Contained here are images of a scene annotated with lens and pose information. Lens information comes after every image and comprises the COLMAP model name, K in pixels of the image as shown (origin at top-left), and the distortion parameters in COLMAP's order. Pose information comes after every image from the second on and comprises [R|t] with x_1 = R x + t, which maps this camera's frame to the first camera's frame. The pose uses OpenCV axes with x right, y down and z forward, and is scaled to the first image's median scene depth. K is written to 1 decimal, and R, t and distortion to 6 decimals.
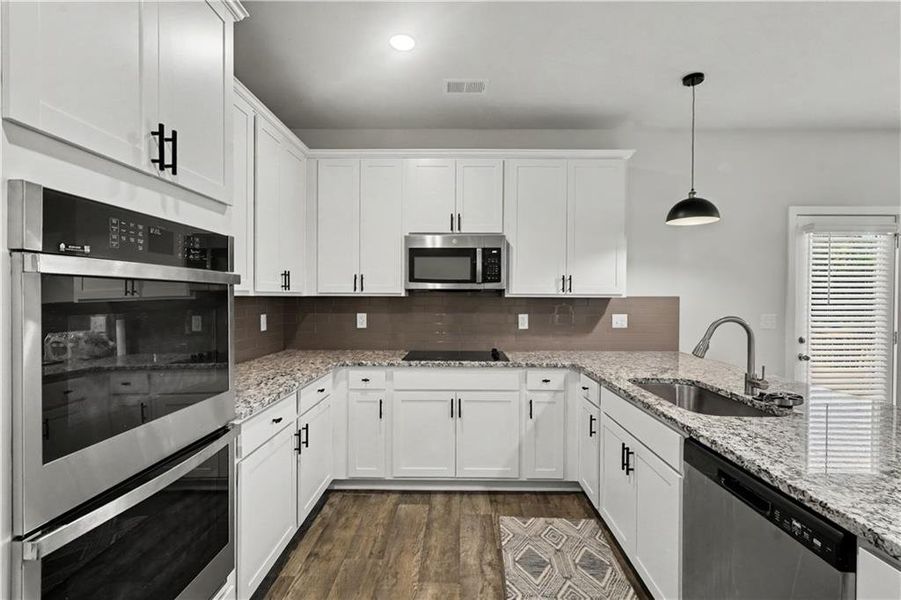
lens RADIAL K [[420.4, 0, 451.5], [0, 420.4, 301.5], [0, 0, 1]] dist [0.004119, 0.000178]
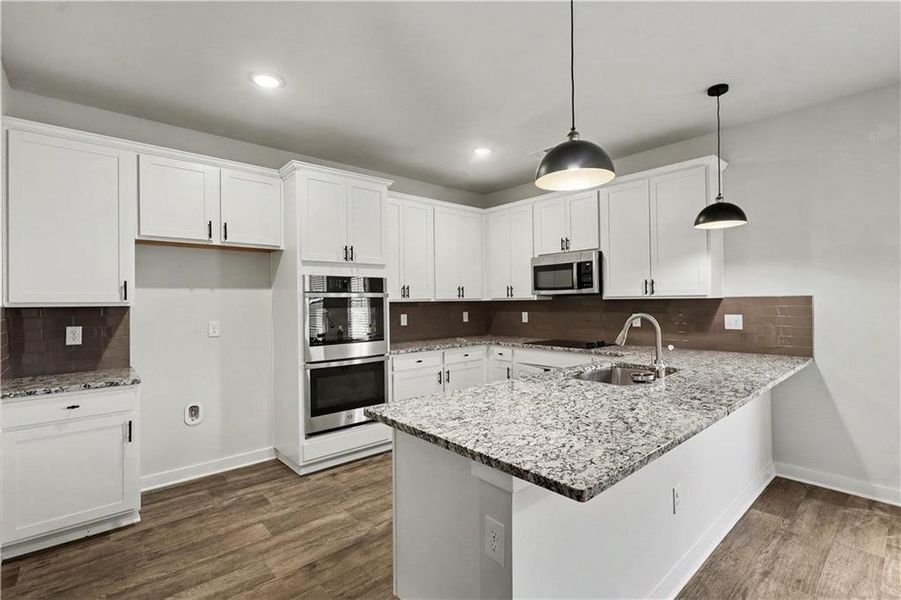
lens RADIAL K [[420.4, 0, 454.6], [0, 420.4, 294.2], [0, 0, 1]] dist [0.004119, 0.000178]
pose [[0.666733, -0.023646, -0.744921, 0.782300], [0.008520, 0.999673, -0.024106, 0.000228], [0.745248, 0.009726, 0.666717, -0.158374]]
